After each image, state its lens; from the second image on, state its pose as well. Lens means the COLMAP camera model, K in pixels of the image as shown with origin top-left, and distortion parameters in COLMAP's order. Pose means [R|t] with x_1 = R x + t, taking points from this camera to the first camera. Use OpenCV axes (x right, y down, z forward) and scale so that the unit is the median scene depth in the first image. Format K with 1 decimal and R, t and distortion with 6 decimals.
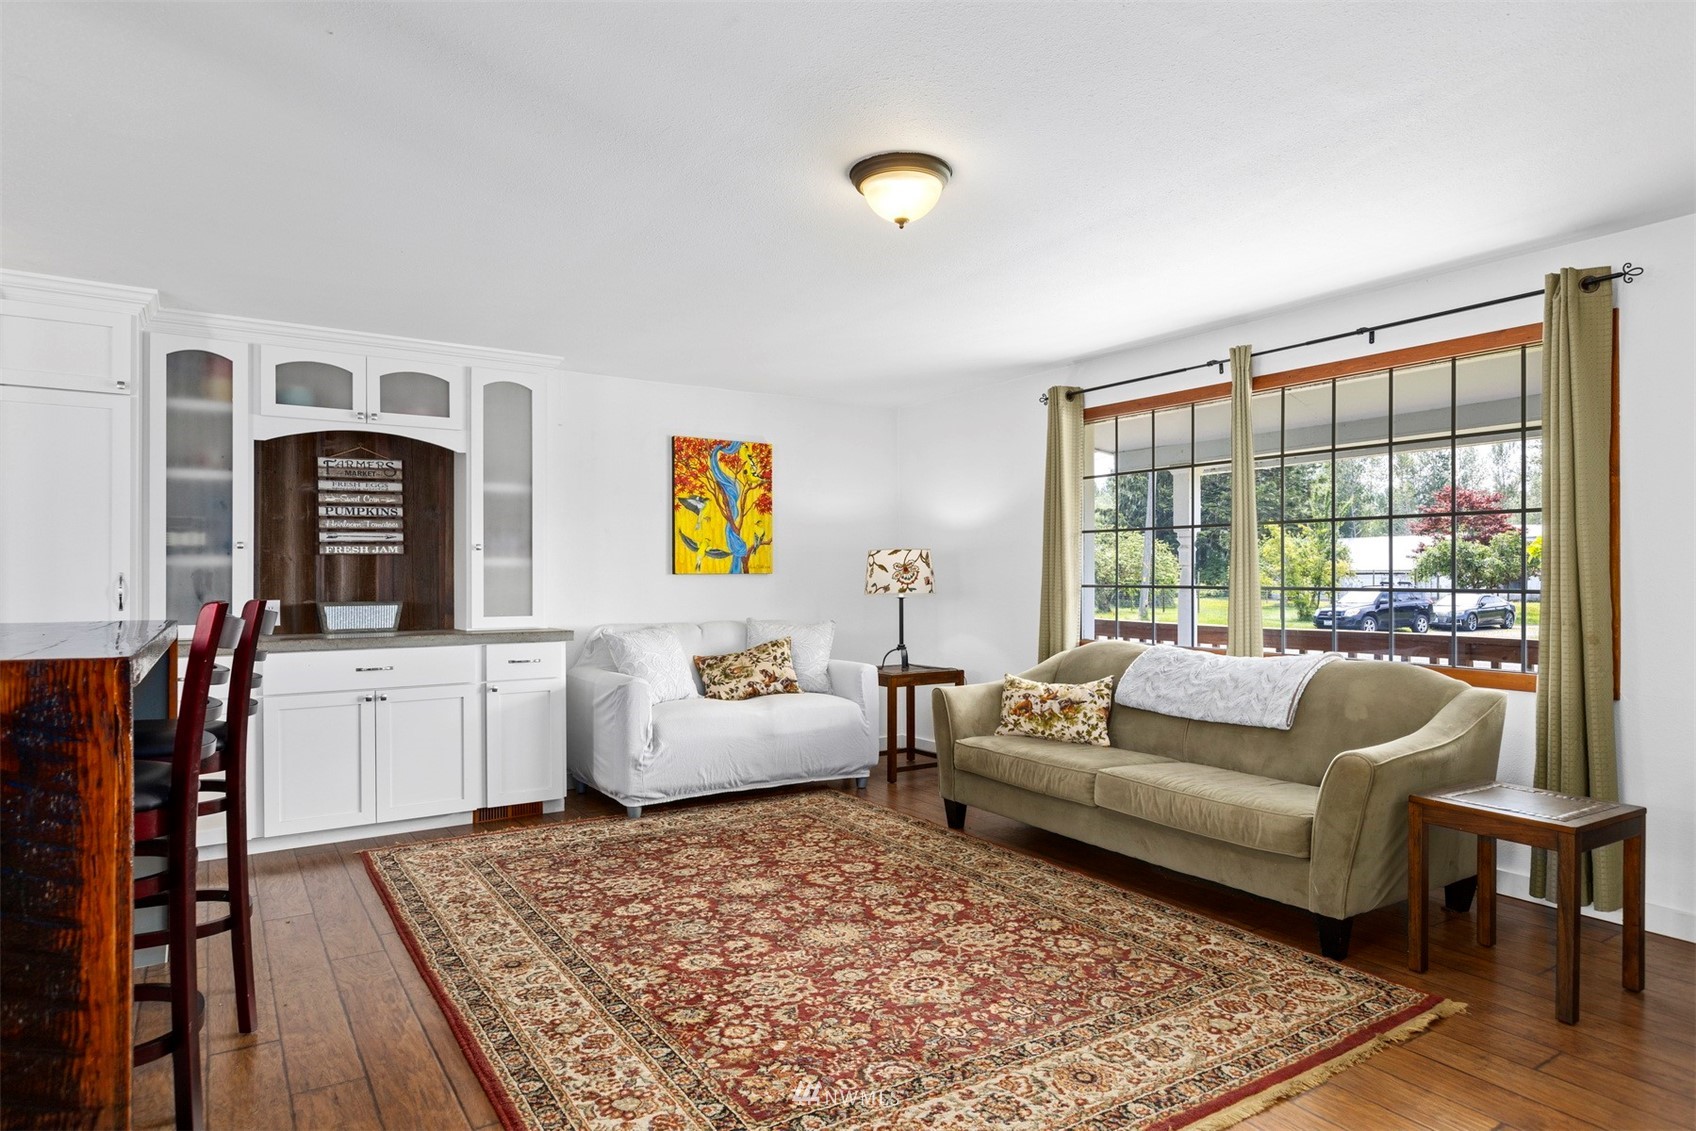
lens RADIAL K [[977.6, 0, 842.2], [0, 977.6, 571.7], [0, 0, 1]] dist [-0.002350, 0.000421]
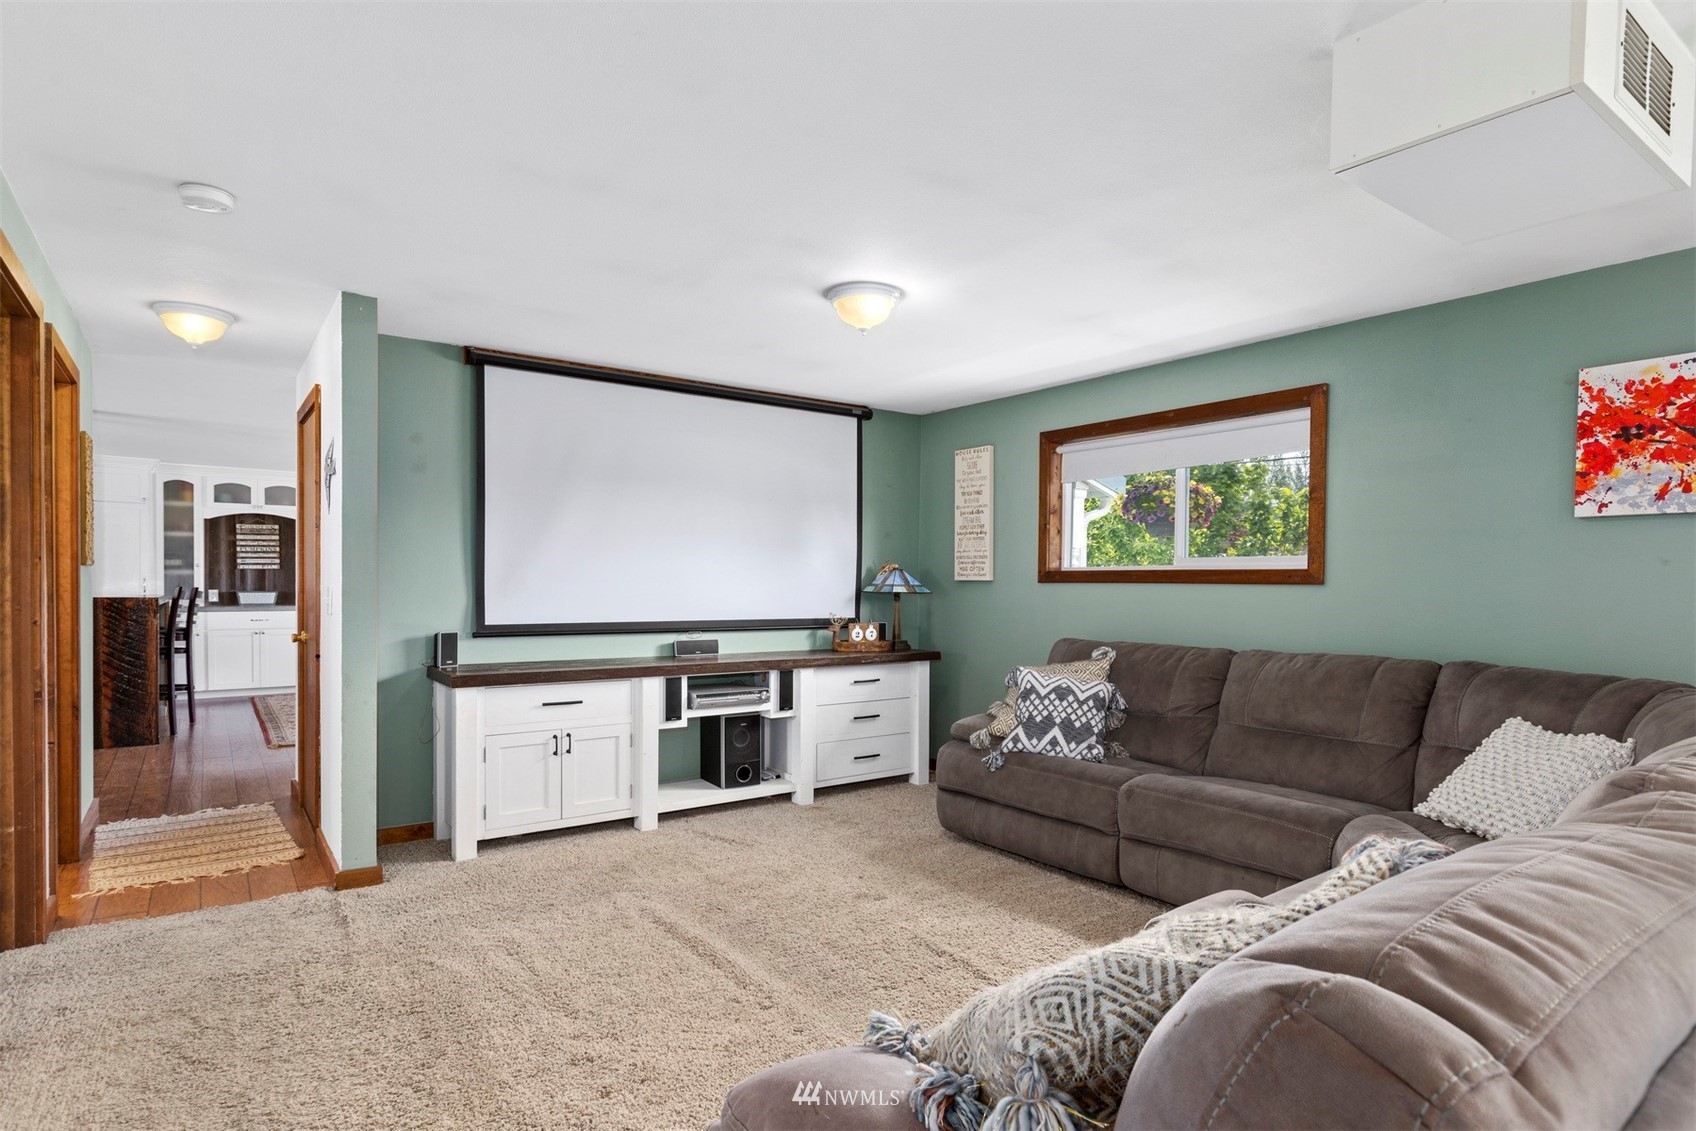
lens RADIAL K [[854.3, 0, 830.1], [0, 854.3, 596.3], [0, 0, 1]] dist [-0.003400, -0.000552]
pose [[0.998457, 0.006236, 0.055187, 0.770267], [-0.007272, 0.999801, 0.018587, -0.001960], [-0.055060, -0.018959, 0.998303, -1.101551]]
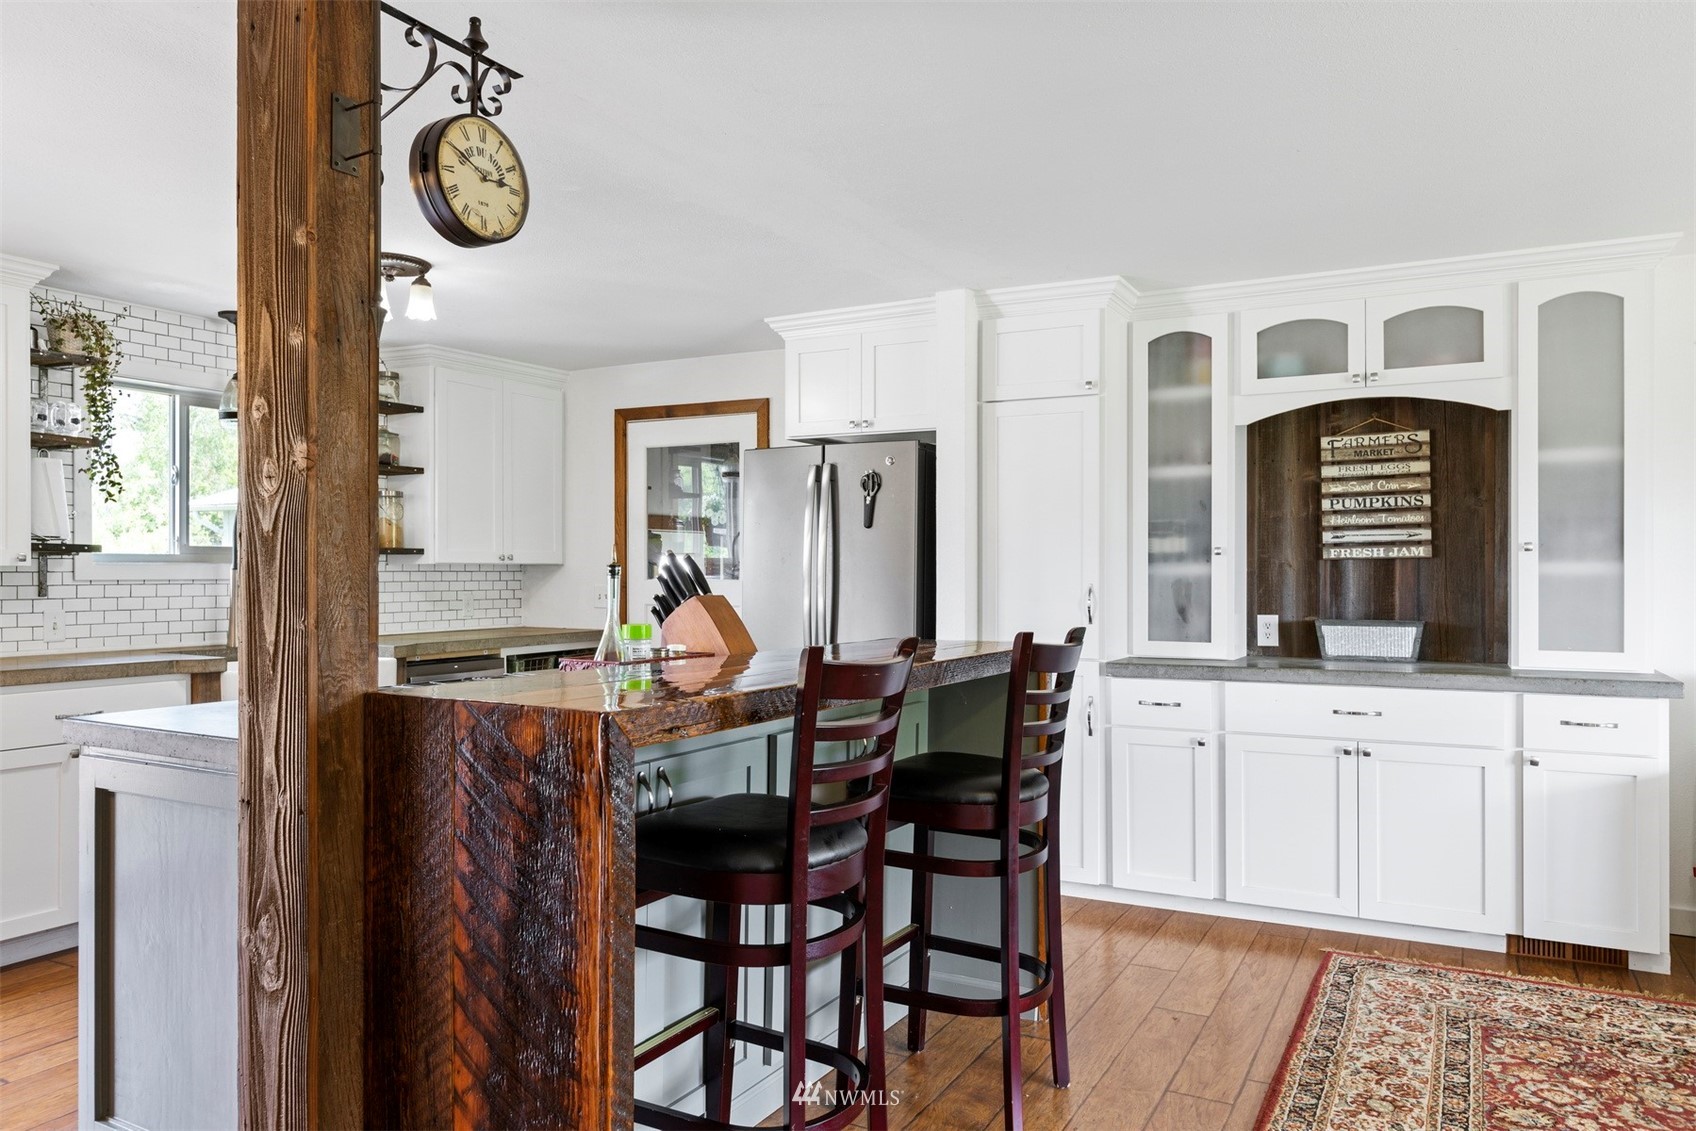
lens RADIAL K [[1147.3, 0, 848.8], [0, 1147.3, 572.4], [0, 0, 1]] dist [-0.007347, 0.002396]
pose [[0.482110, 0.004388, -0.876100, 0.110061], [0.004376, 0.999963, 0.007416, -0.017718], [0.876100, -0.007409, 0.482072, 0.239023]]
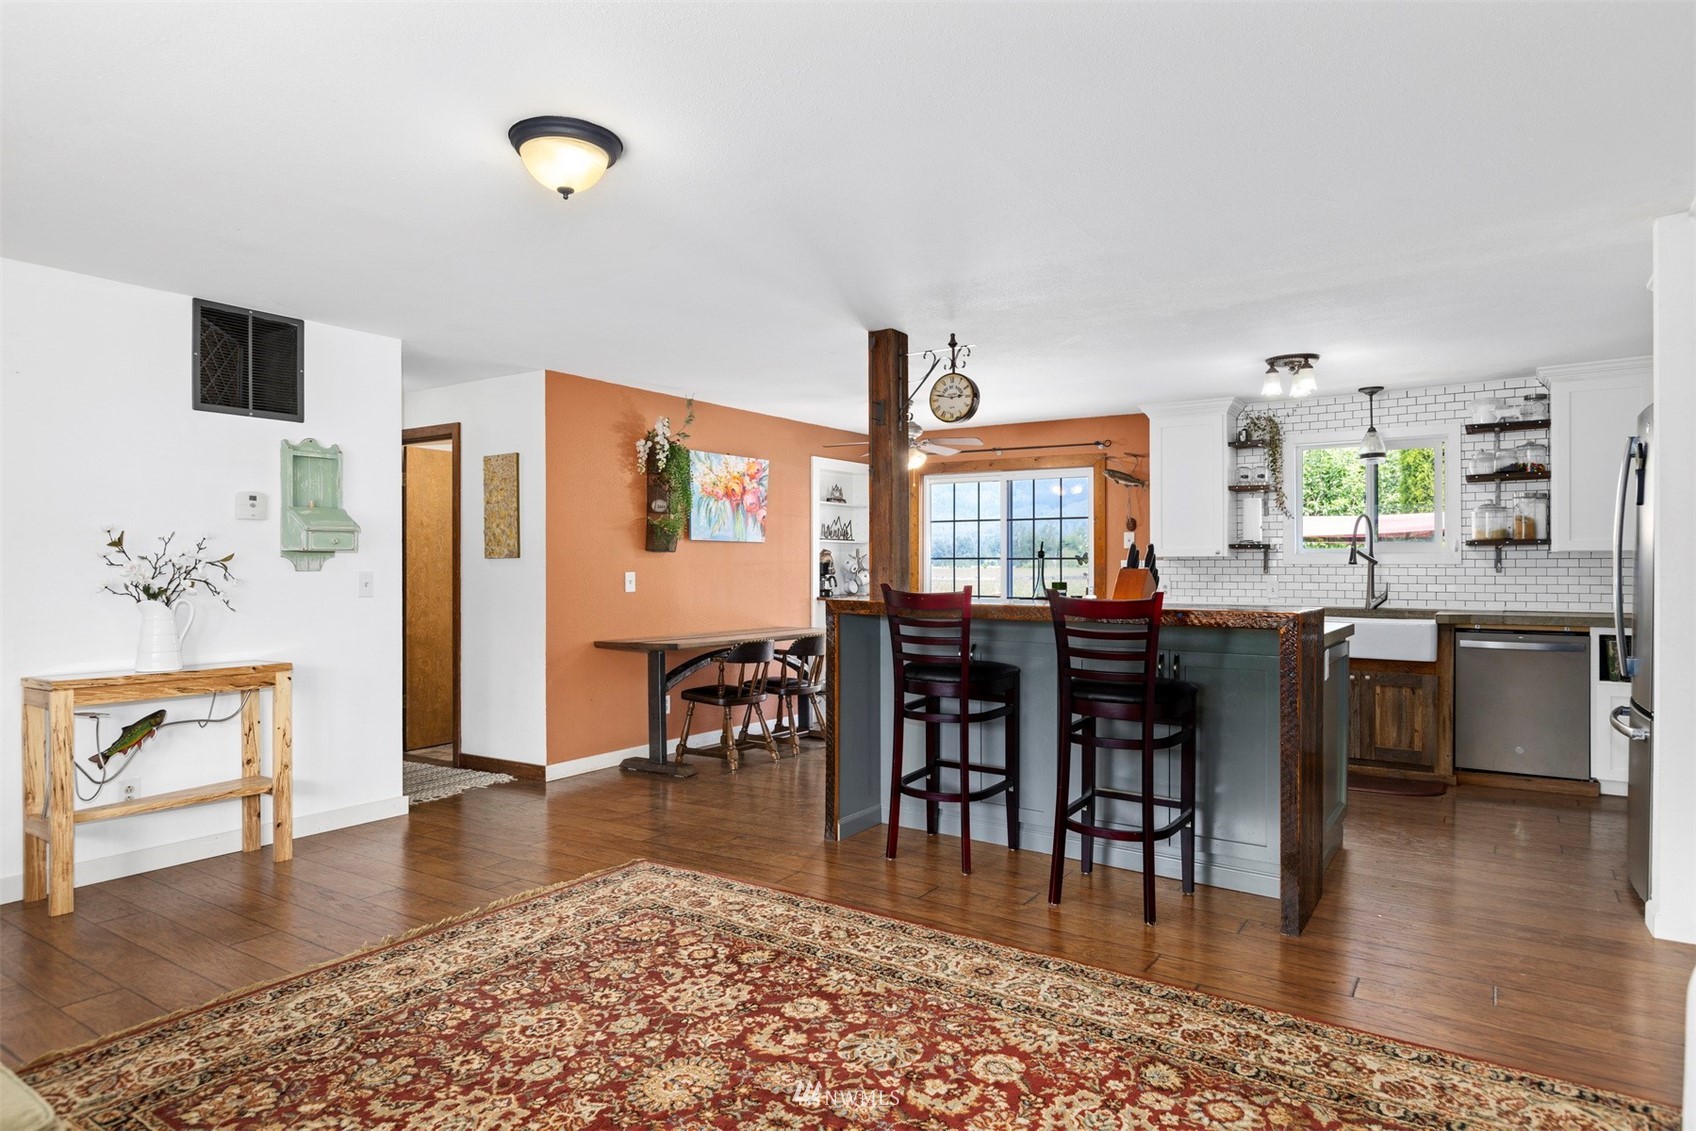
lens RADIAL K [[977.6, 0, 854.1], [0, 977.6, 565.2], [0, 0, 1]] dist [-0.002350, 0.000421]
pose [[-0.915318, 0.001533, -0.402729, 0.119874], [0.004324, 0.999973, -0.006021, 0.001743], [0.402709, -0.007253, -0.915299, 1.274197]]
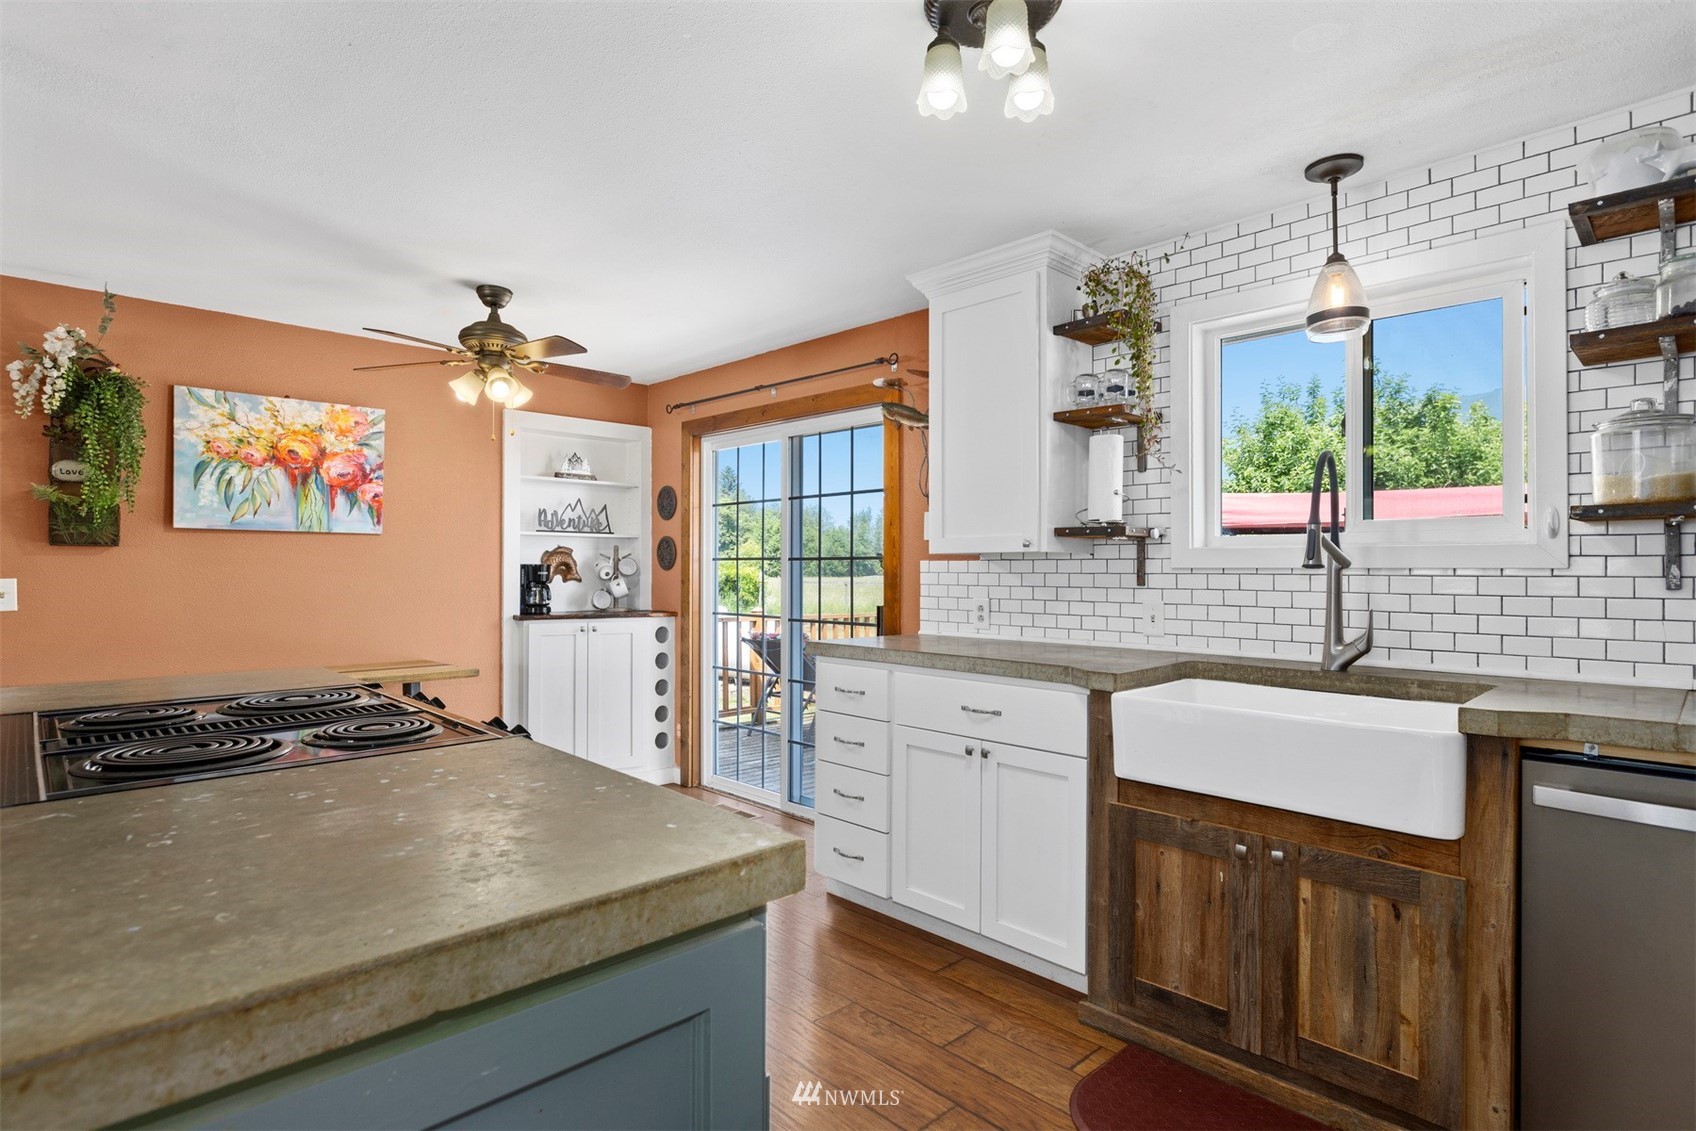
lens RADIAL K [[854.3, 0, 851.8], [0, 854.3, 566.9], [0, 0, 1]] dist [-0.003400, -0.000552]
pose [[-0.979183, -0.001276, -0.202973, -0.748484], [0.000755, 0.999950, -0.009930, -0.000508], [0.202976, -0.009876, -0.979134, 0.733706]]
